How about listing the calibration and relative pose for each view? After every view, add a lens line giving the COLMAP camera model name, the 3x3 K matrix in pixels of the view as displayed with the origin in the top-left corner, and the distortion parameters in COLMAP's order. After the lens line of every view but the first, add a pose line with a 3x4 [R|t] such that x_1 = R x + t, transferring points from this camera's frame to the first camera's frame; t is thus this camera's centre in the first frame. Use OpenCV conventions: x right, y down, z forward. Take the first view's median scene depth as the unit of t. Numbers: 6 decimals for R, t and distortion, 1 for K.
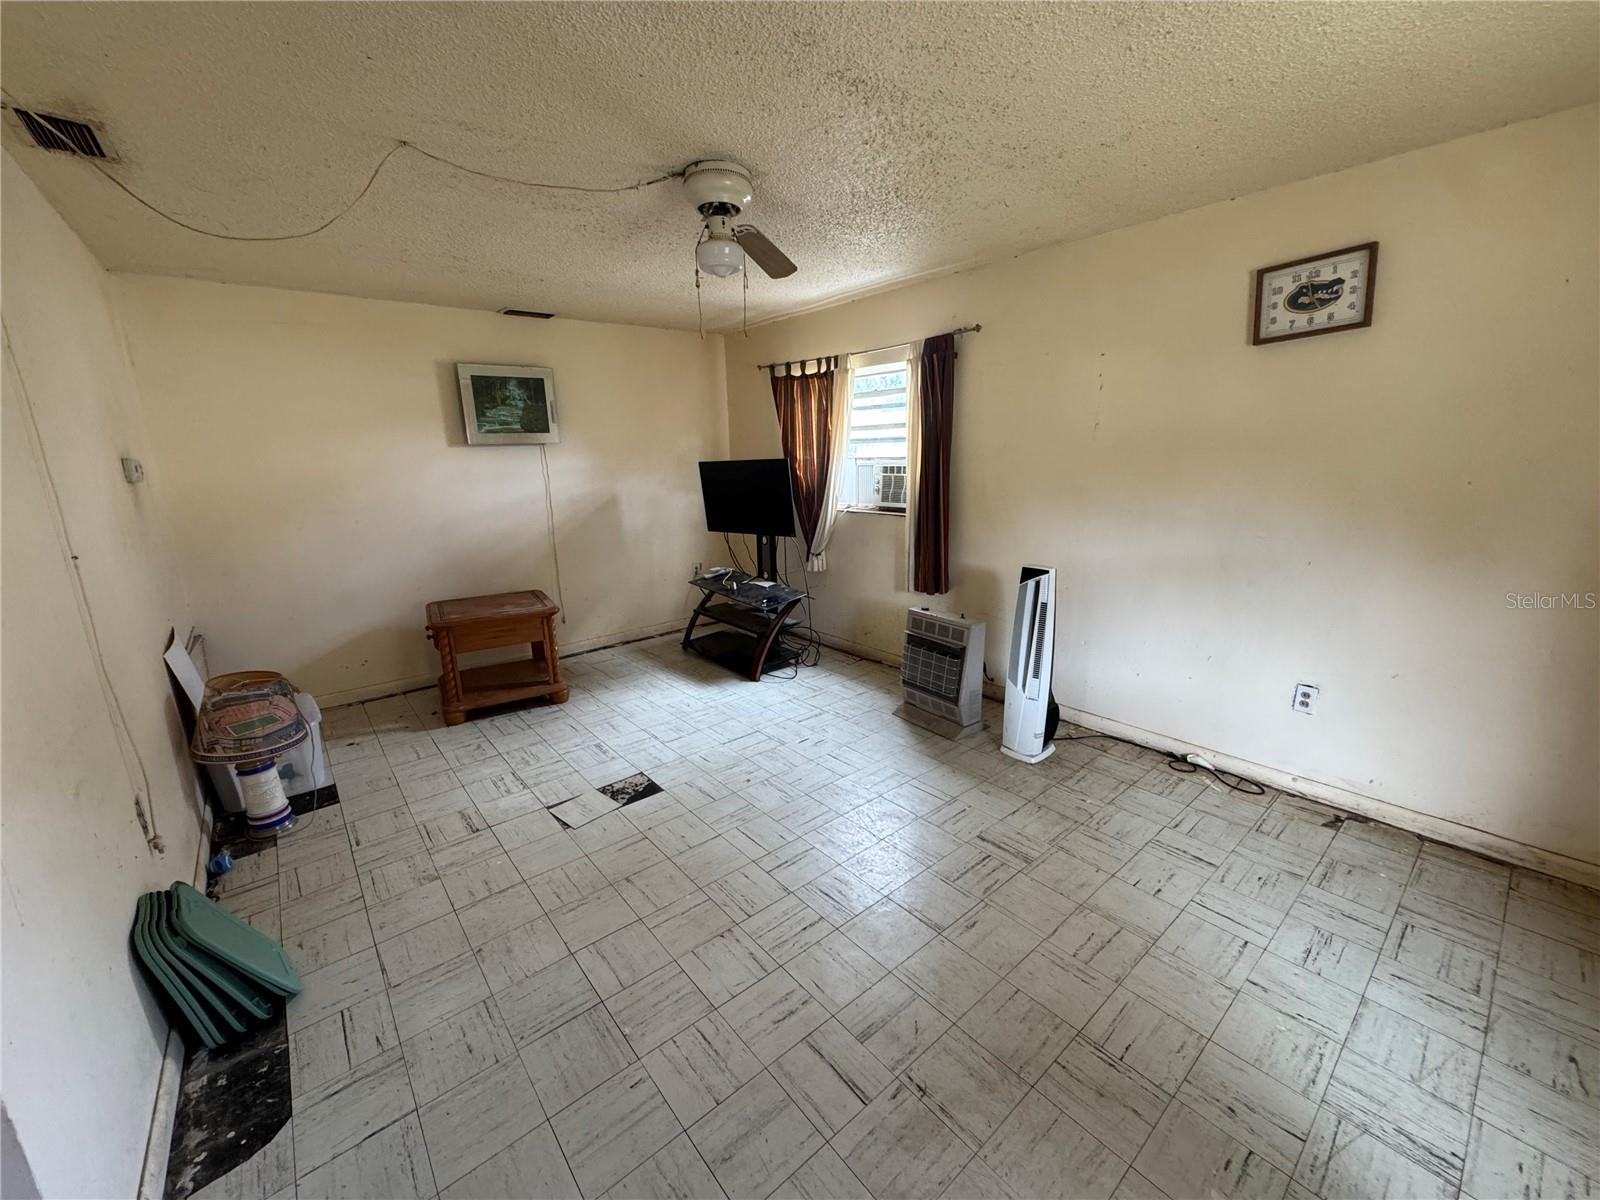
lens RADIAL K [[640.1, 0, 797.1], [0, 640.1, 598.6], [0, 0, 1]] dist [-0.003794, 0.000540]
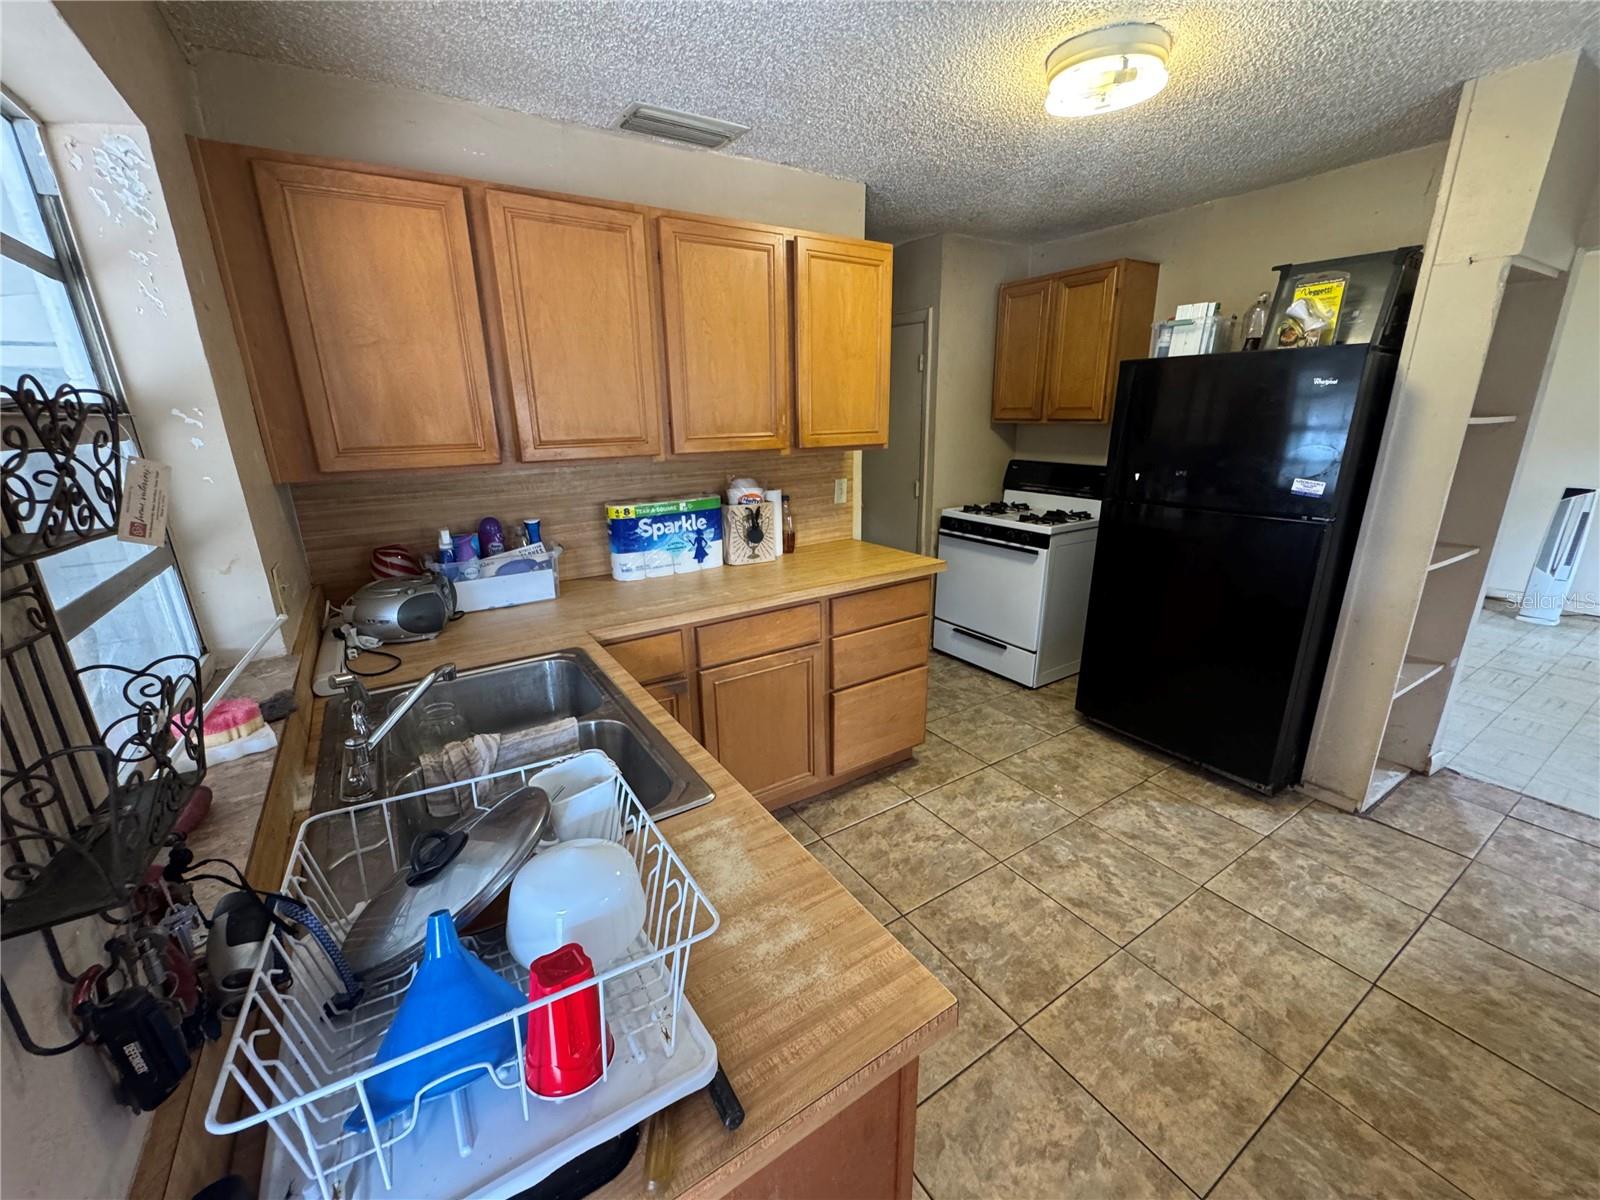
lens RADIAL K [[640.1, 0, 800.8], [0, 640.1, 599.7], [0, 0, 1]] dist [-0.003794, 0.000540]
pose [[0.991886, 0.046034, -0.118504, -1.032162], [-0.038722, 0.997244, 0.063284, 0.156095], [0.121090, -0.058181, 0.990935, -0.565918]]
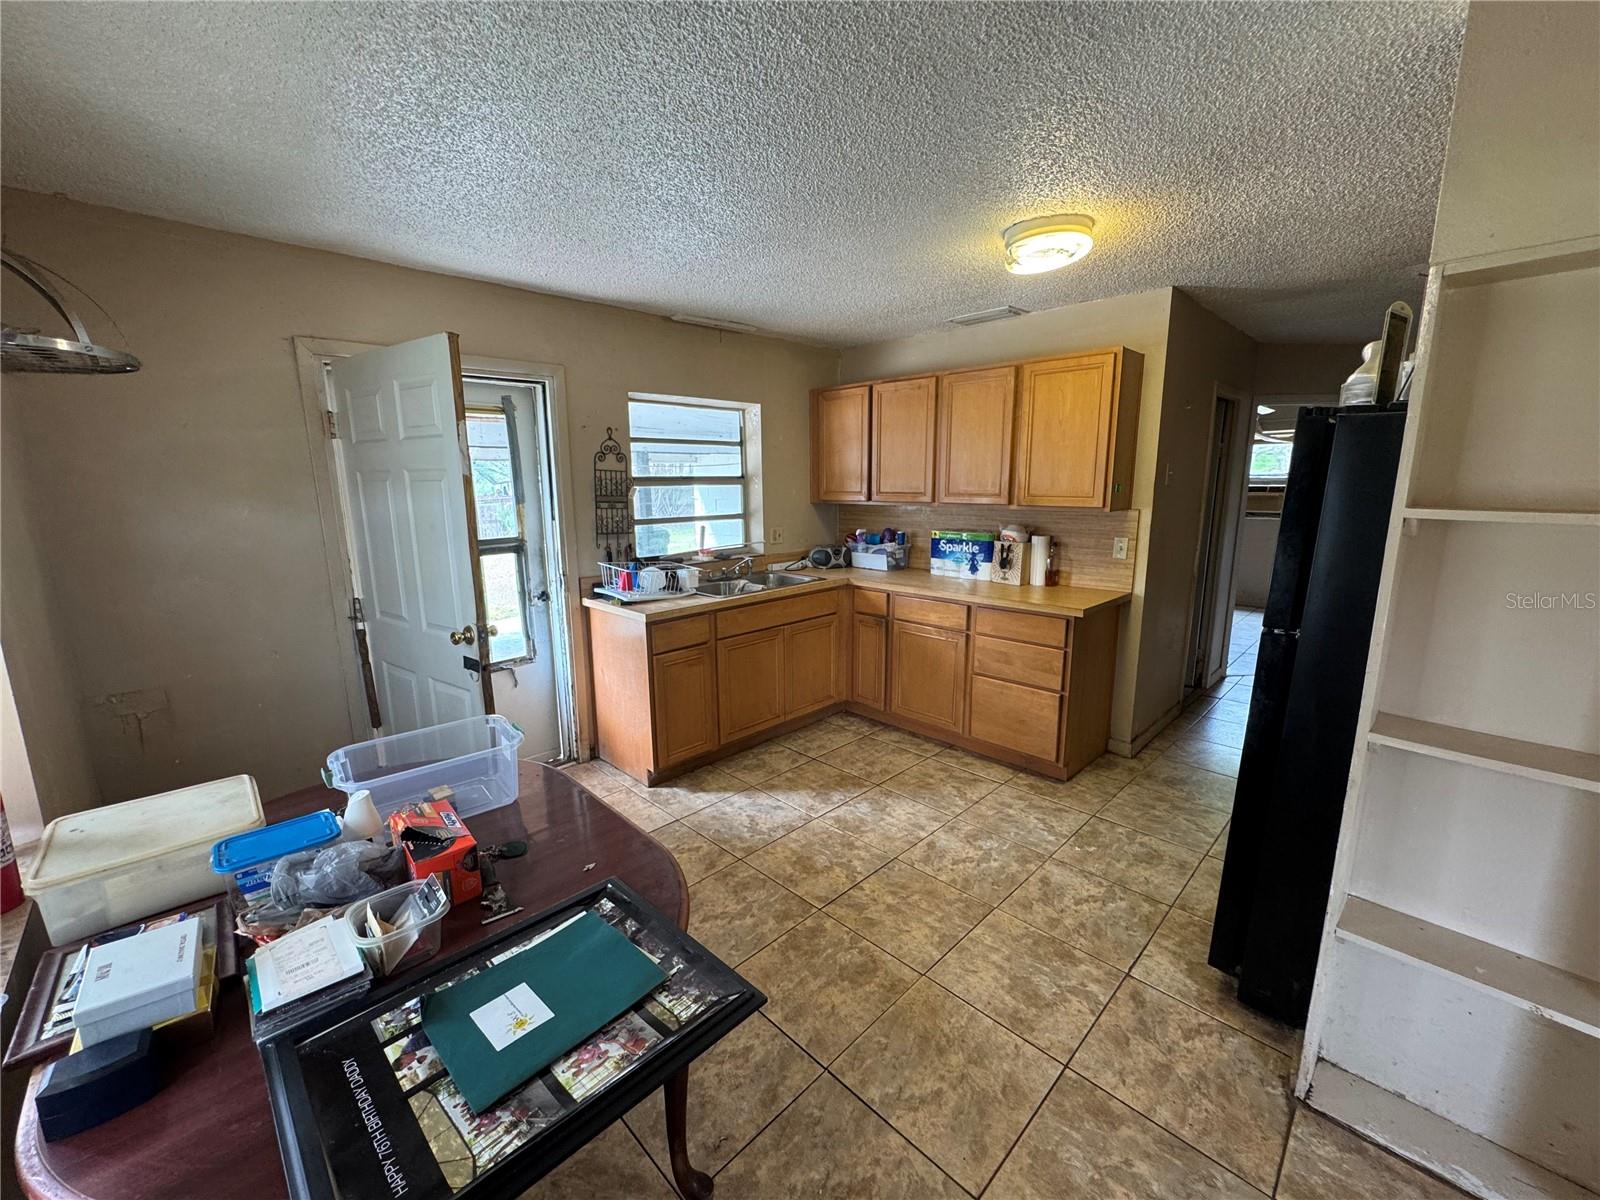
lens RADIAL K [[640.1, 0, 801.9], [0, 640.1, 599.7], [0, 0, 1]] dist [-0.003794, 0.000540]
pose [[0.086469, 0.211930, -0.973452, -0.146971], [-0.221573, 0.956730, 0.188608, 0.060953], [0.971303, 0.199382, 0.129685, -0.282796]]
